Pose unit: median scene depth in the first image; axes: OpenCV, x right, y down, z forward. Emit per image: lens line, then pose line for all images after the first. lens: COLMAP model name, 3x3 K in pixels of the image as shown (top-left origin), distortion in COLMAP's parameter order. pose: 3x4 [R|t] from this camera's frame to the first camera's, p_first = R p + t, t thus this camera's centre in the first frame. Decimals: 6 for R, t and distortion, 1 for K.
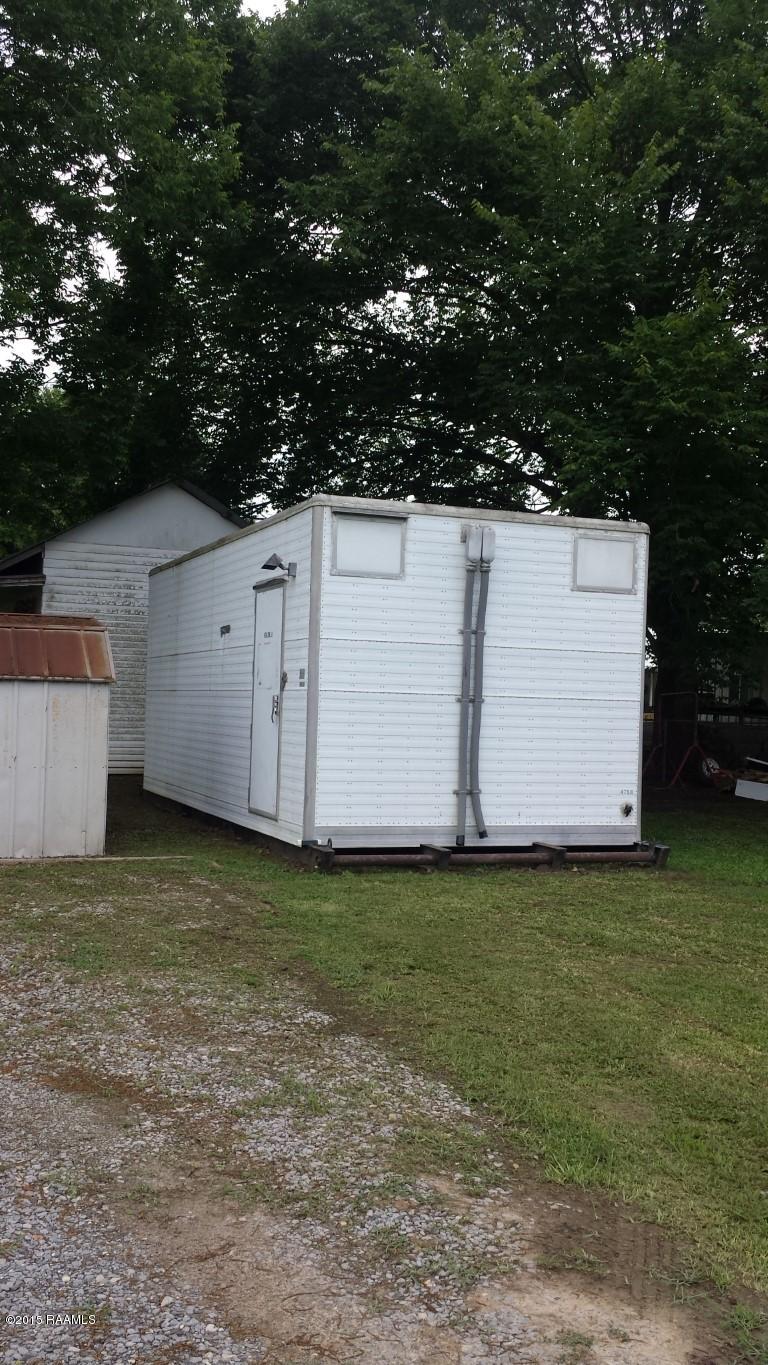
lens RADIAL K [[1279.2, 0, 358.3], [0, 1279.2, 680.1], [0, 0, 1]] dist [0.165090, -0.453107]
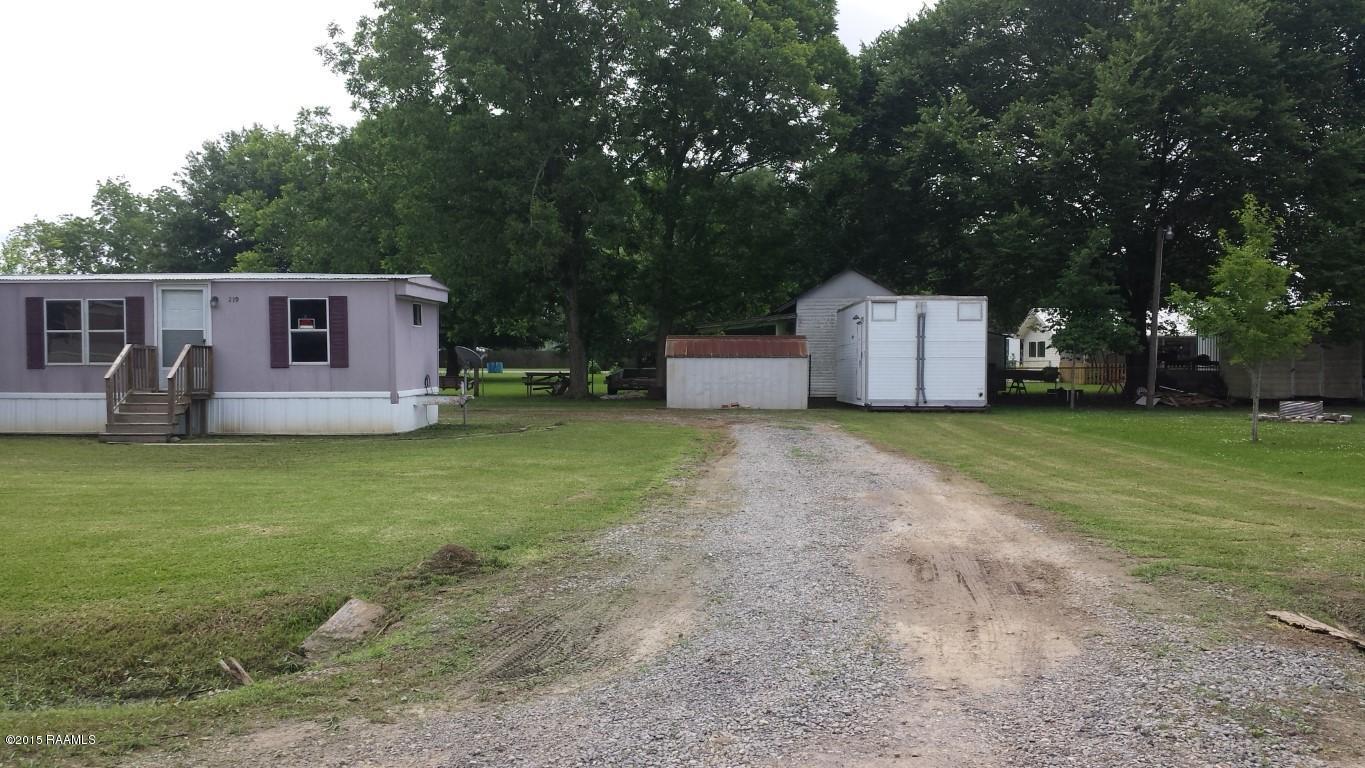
lens RADIAL K [[1279.2, 0, 682.5], [0, 1279.2, 384.0], [0, 0, 1]] dist [0.165090, -0.453107]
pose [[0.932603, -0.023611, -0.360131, 0.647171], [0.030781, 0.999425, 0.014186, 0.013822], [0.359589, -0.024315, 0.932794, -2.035630]]
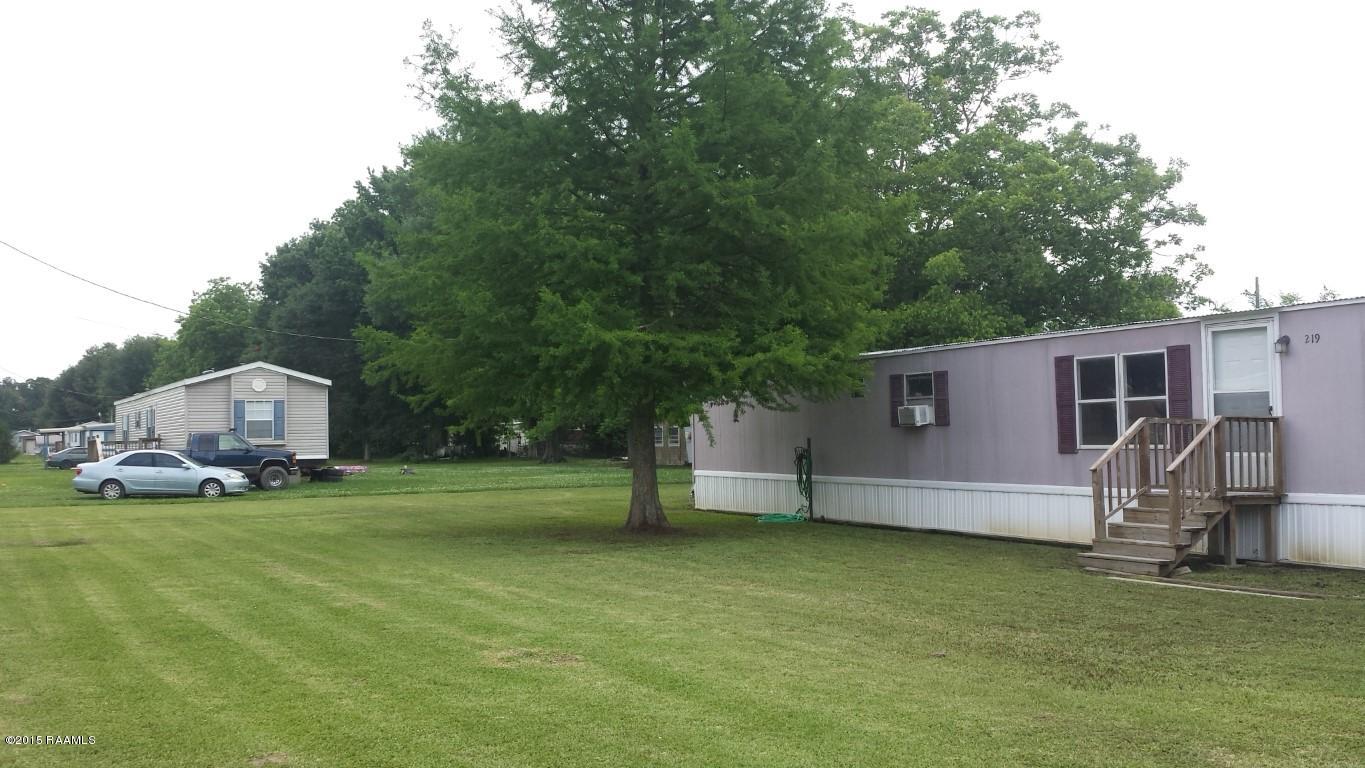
lens RADIAL K [[1279.2, 0, 682.5], [0, 1279.2, 384.0], [0, 0, 1]] dist [0.165090, -0.453107]
pose [[0.150662, -0.077141, -0.985571, 0.352926], [0.018794, 0.996994, -0.075163, 0.011080], [0.988407, -0.007198, 0.151659, -1.117056]]
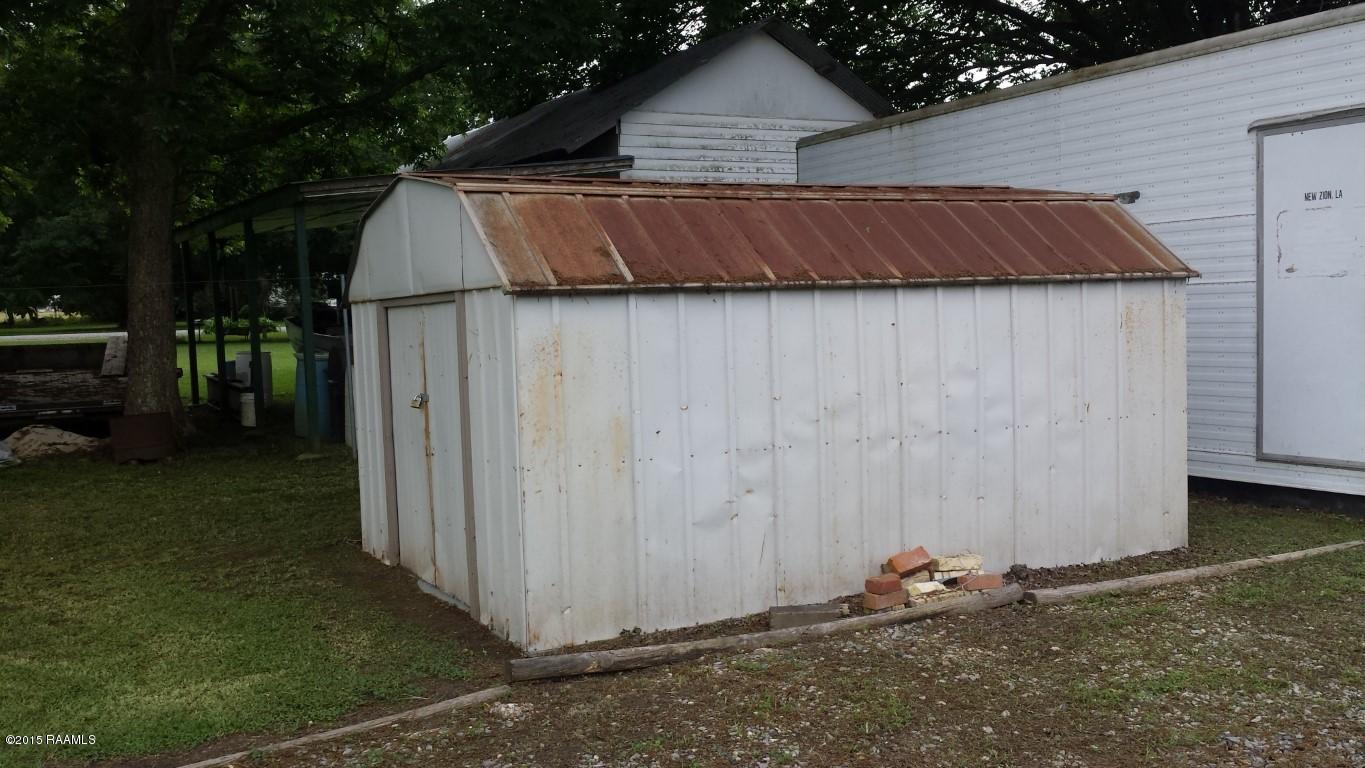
lens RADIAL K [[1279.2, 0, 682.5], [0, 1279.2, 384.0], [0, 0, 1]] dist [0.165090, -0.453107]
pose [[0.989343, -0.064718, 0.130430, -0.506990], [0.054648, 0.995347, 0.079357, -0.010303], [-0.134959, -0.071384, 0.988276, 0.382519]]
